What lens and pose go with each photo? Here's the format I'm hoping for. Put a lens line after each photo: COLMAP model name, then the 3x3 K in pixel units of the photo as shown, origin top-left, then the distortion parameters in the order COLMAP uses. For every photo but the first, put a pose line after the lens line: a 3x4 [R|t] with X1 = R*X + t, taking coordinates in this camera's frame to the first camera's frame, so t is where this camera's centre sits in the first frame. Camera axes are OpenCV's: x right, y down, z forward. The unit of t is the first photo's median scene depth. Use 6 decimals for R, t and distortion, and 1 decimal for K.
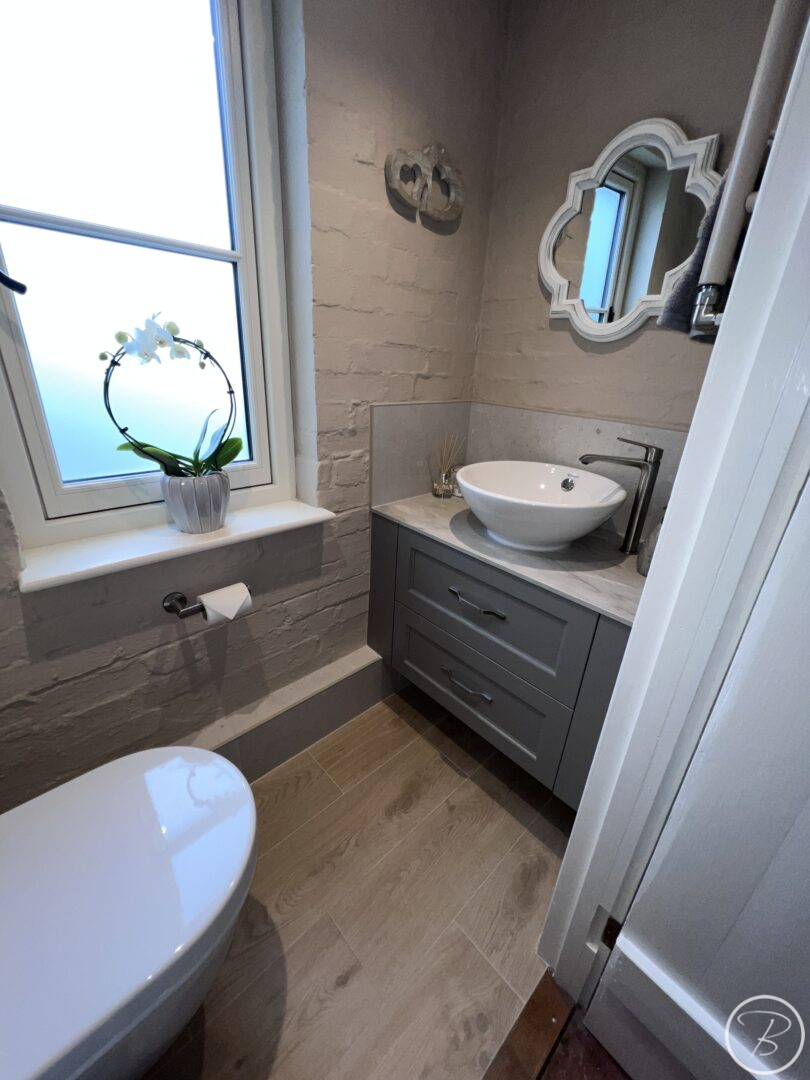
lens RADIAL K [[434.0, 0, 405.6], [0, 434.0, 537.5], [0, 0, 1]] dist [-0.001113, -0.000023]
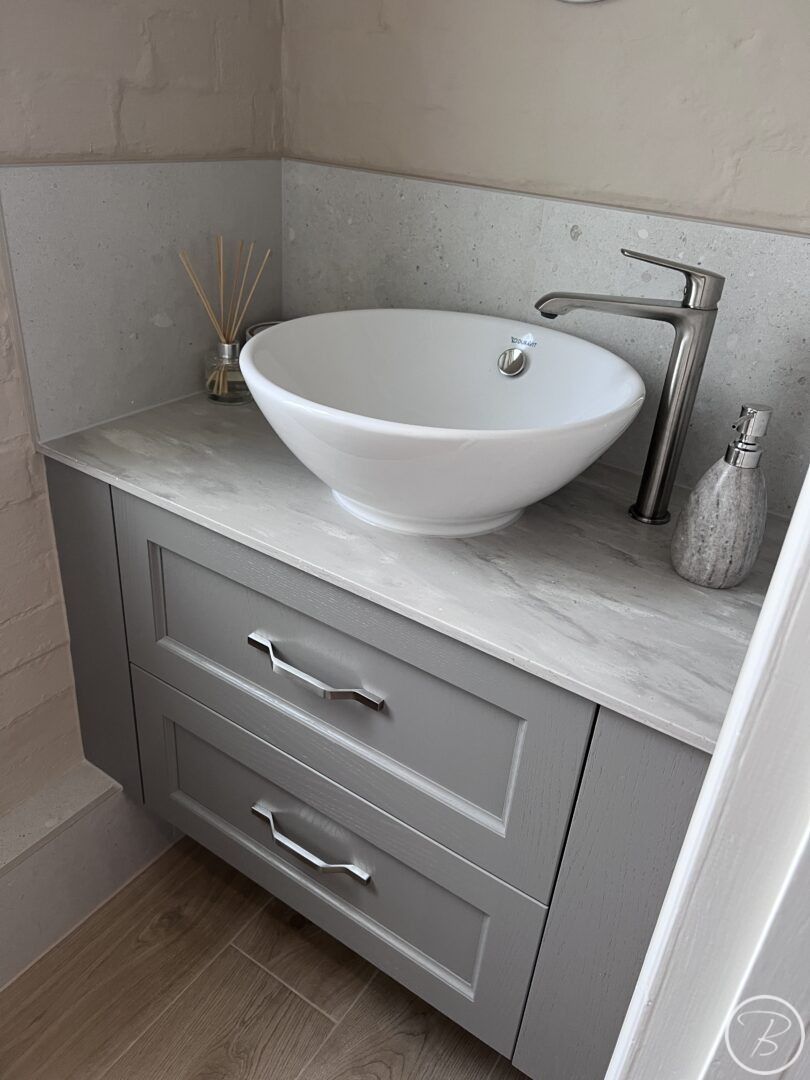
lens RADIAL K [[820.7, 0, 401.6], [0, 820.7, 545.8], [0, 0, 1]] dist [0.045548, -0.059046]
pose [[0.974999, -0.091024, 0.202710, 0.092168], [0.064241, 0.988761, 0.135000, -0.065326], [-0.212720, -0.118602, 0.969888, 0.229141]]
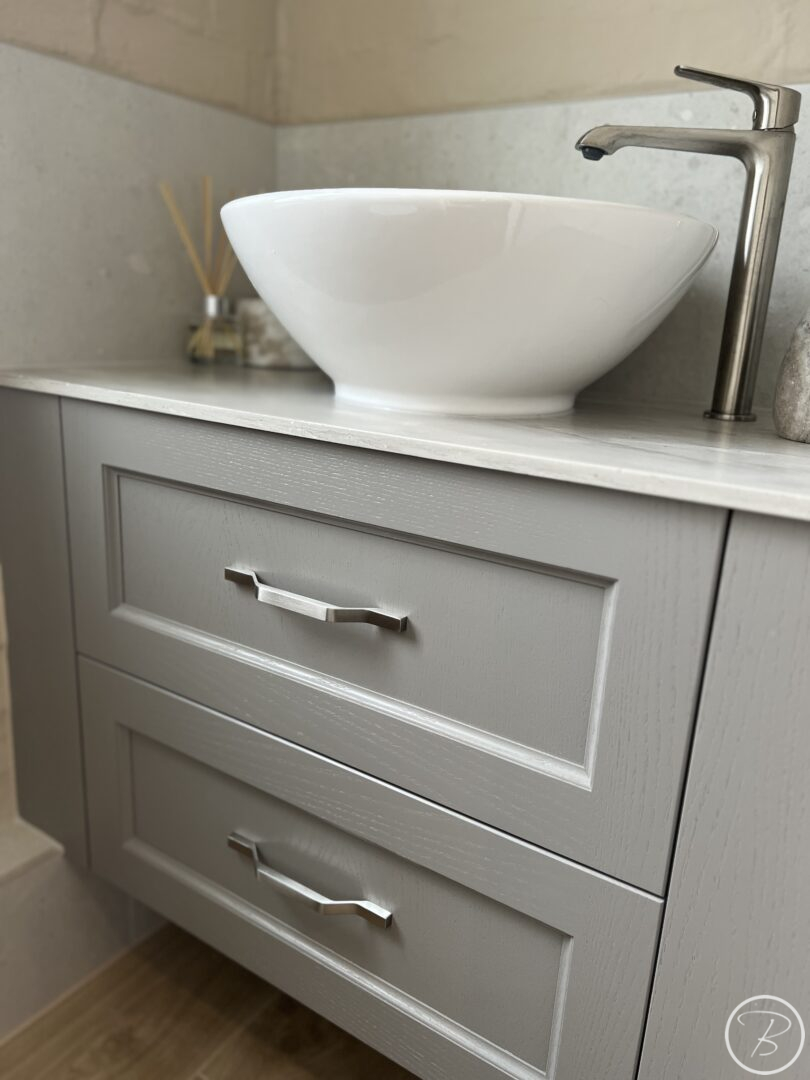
lens RADIAL K [[819.4, 0, 407.3], [0, 819.4, 547.9], [0, 0, 1]] dist [0.050048, -0.063853]
pose [[0.971852, -0.067785, 0.225629, 0.095162], [0.089953, 0.991920, -0.089457, 0.168627], [-0.217742, 0.107235, 0.970097, 0.401559]]
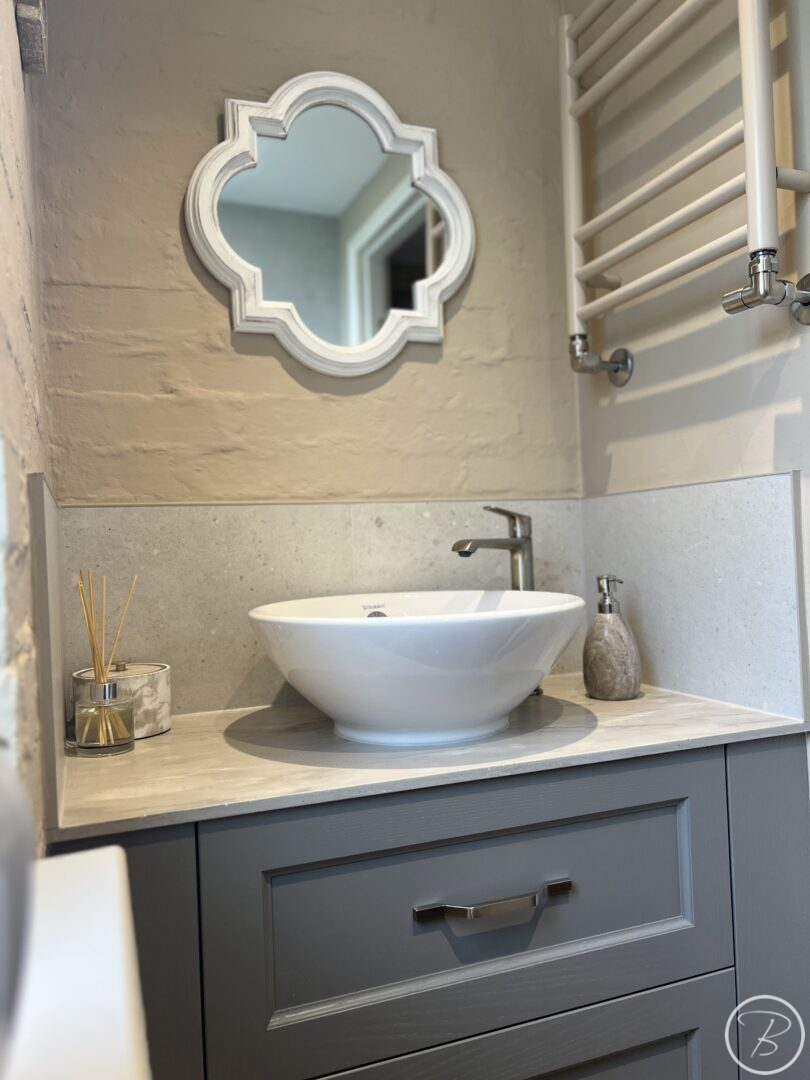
lens RADIAL K [[815.3, 0, 404.6], [0, 815.3, 543.6], [0, 0, 1]] dist [0.086997, -0.141997]
pose [[0.379612, -0.062400, 0.923039, -0.541696], [0.411332, 0.905067, -0.107980, -0.097437], [-0.828674, 0.420666, 0.369241, 0.625957]]
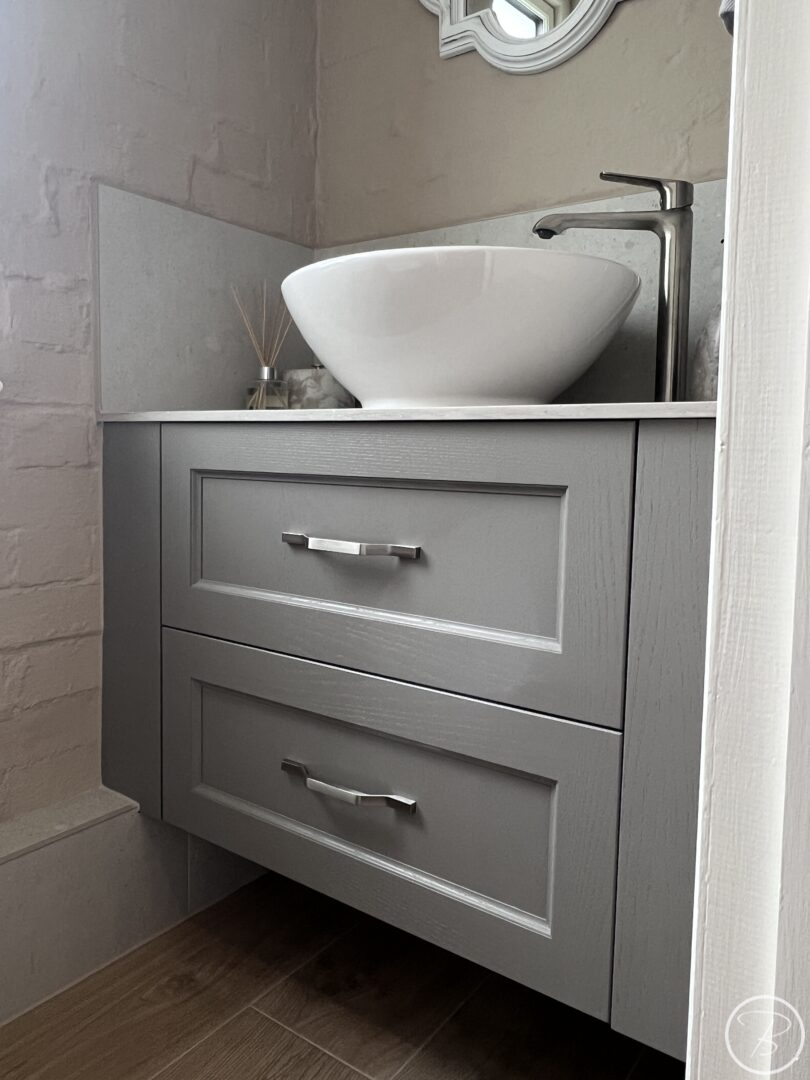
lens RADIAL K [[824.0, 0, 354.2], [0, 824.0, 514.3], [0, 0, 1]] dist [0.002126, -0.003682]
pose [[0.987202, -0.049503, 0.151600, 0.048853], [0.093321, 0.950171, -0.297433, 0.344221], [-0.129322, 0.307774, 0.942630, 0.248752]]
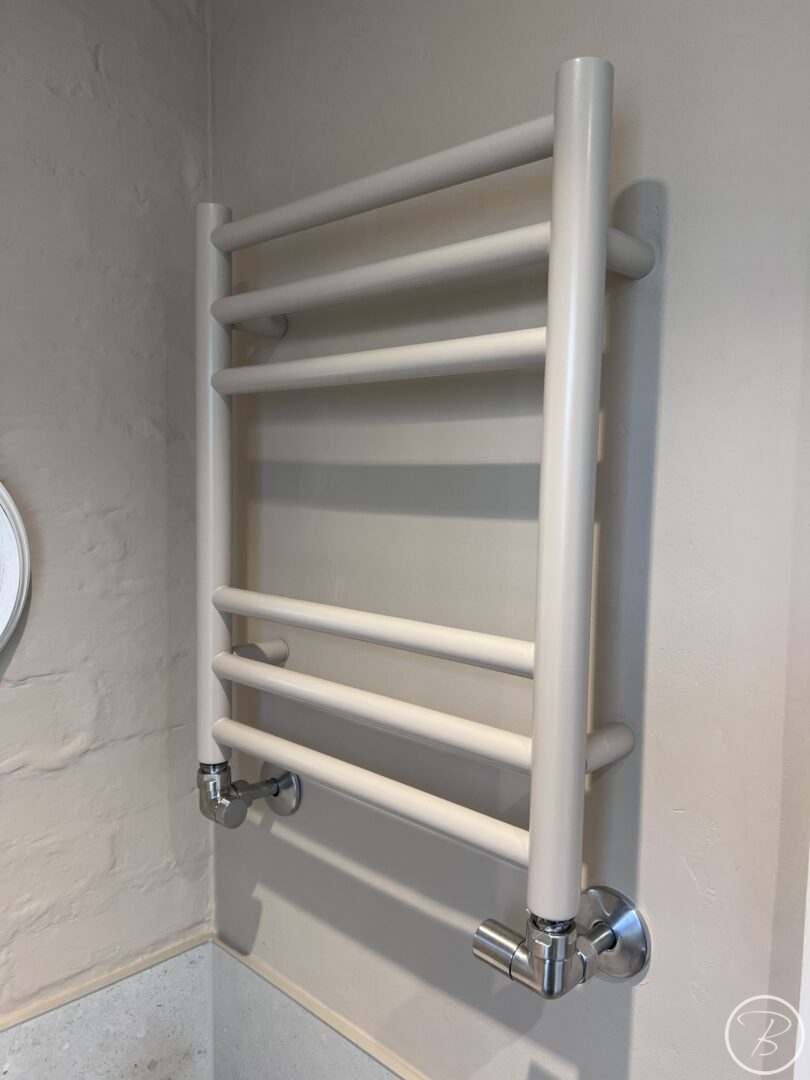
lens RADIAL K [[823.3, 0, 405.2], [0, 823.3, 551.2], [0, 0, 1]] dist [0.048576, -0.064233]
pose [[-0.030097, -0.144251, 0.989083, -0.042934], [0.368377, 0.918278, 0.145134, -0.564599], [-0.929189, 0.368723, 0.025501, 0.505046]]
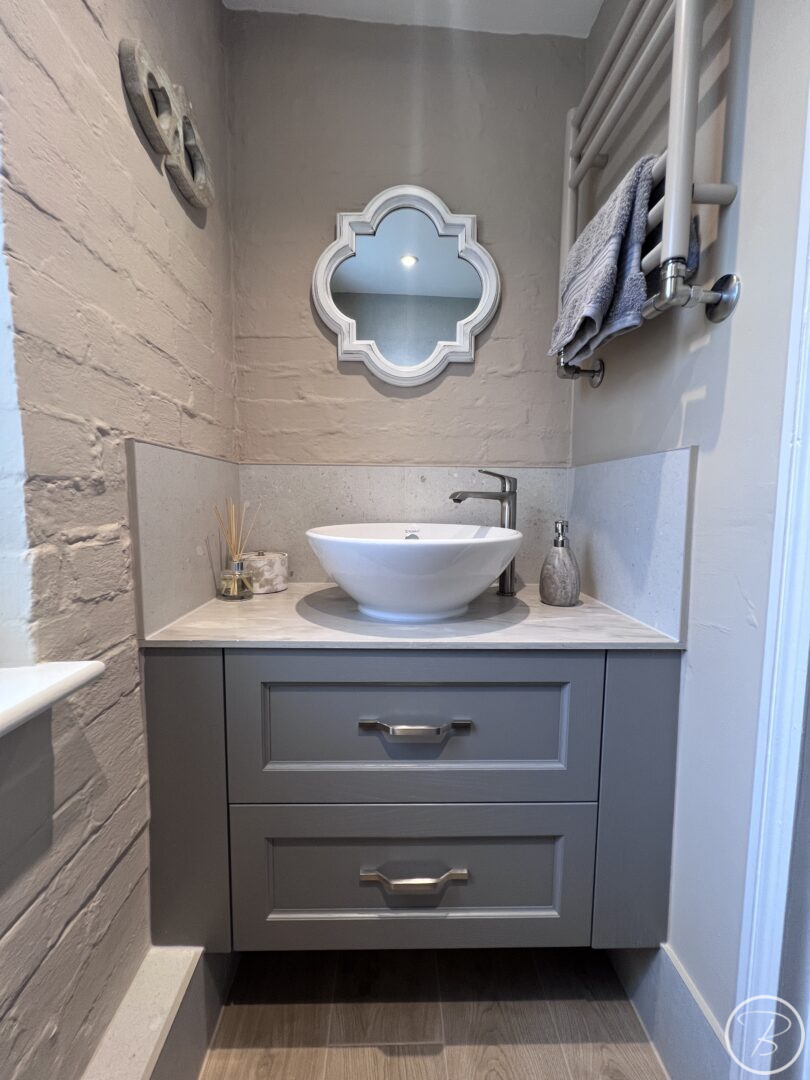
lens RADIAL K [[433.1, 0, 405.4], [0, 433.1, 537.5], [0, 0, 1]] dist [-0.000897, -0.000192]
pose [[0.665680, -0.112270, 0.737743, -0.267731], [0.311970, 0.939949, -0.138455, -0.018883], [-0.677897, 0.322321, 0.660731, 0.495437]]
